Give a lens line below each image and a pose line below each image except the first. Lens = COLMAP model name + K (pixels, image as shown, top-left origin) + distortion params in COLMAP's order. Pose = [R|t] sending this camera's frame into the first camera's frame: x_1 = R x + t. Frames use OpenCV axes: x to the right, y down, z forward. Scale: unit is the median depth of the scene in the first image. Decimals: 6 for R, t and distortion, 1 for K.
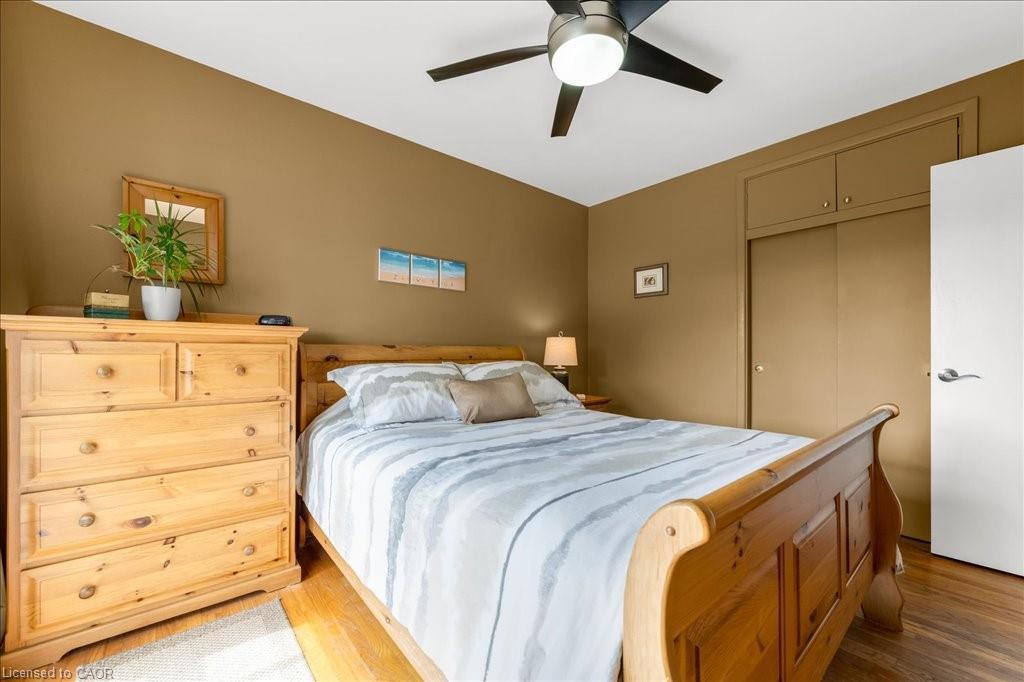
lens RADIAL K [[403.5, 0, 511.4], [0, 403.5, 346.6], [0, 0, 1]] dist [-0.000350, 0.000020]
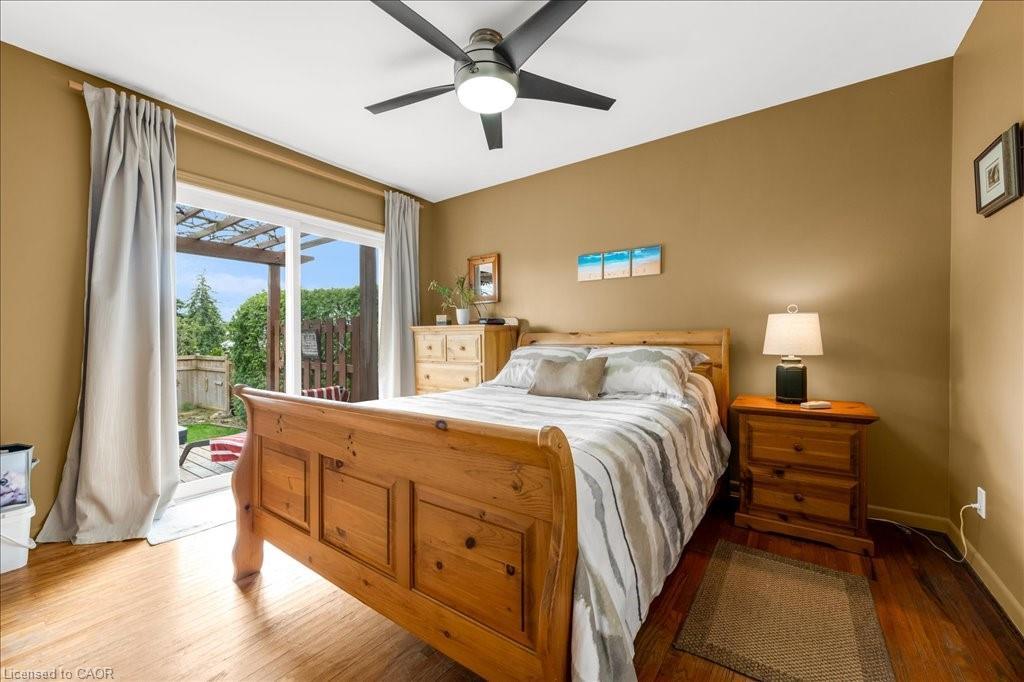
lens RADIAL K [[403.5, 0, 511.5], [0, 403.5, 339.0], [0, 0, 1]] dist [-0.000350, 0.000020]
pose [[0.252794, -0.005604, -0.967504, 0.818402], [0.023445, 0.999725, 0.000335, 0.010673], [0.967236, -0.022768, 0.252856, 0.455111]]
